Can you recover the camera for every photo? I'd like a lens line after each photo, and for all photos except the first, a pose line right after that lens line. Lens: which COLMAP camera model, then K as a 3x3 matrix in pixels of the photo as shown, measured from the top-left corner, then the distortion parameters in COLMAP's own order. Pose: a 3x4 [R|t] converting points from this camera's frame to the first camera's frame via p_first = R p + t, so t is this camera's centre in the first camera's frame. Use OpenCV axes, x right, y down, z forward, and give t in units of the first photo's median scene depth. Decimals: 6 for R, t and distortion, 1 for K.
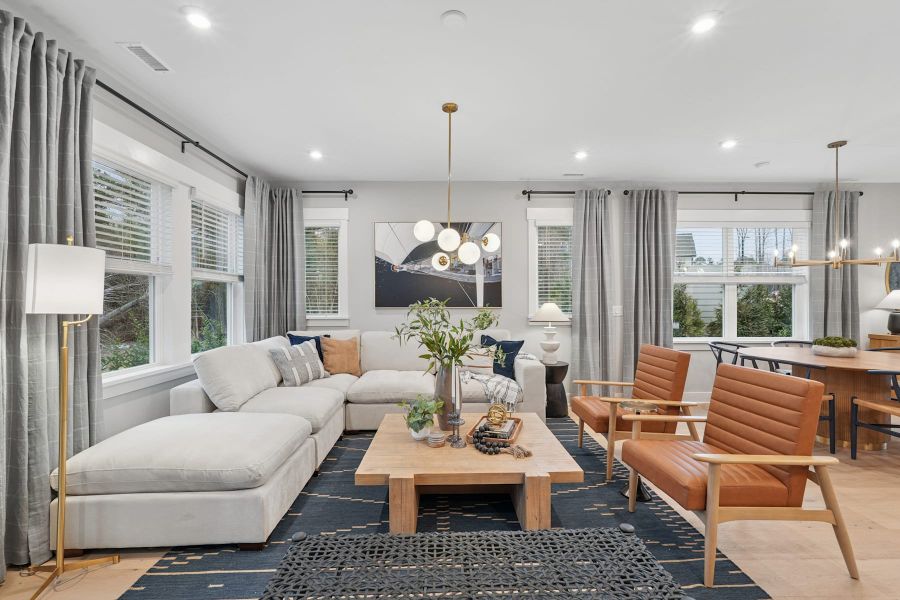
lens RADIAL K [[397.5, 0, 449.1], [0, 397.5, 300.5], [0, 0, 1]] dist [-0.012061, 0.006259]
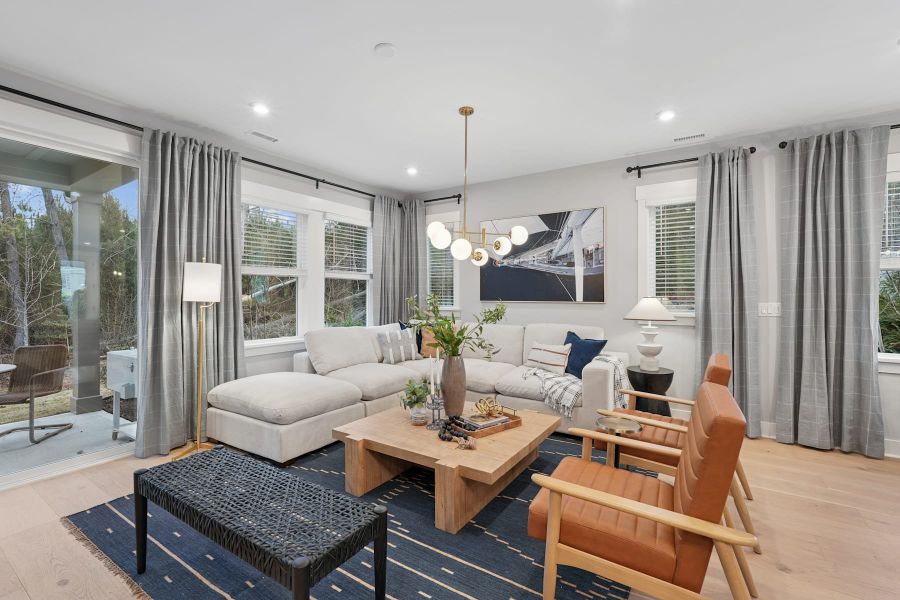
lens RADIAL K [[397.5, 0, 446.9], [0, 397.5, 294.3], [0, 0, 1]] dist [-0.012061, 0.006259]
pose [[0.826017, 0.003496, -0.563635, 0.400861], [-0.002490, 0.999994, 0.002553, -0.002618], [0.563640, -0.000705, 0.826020, 0.073754]]
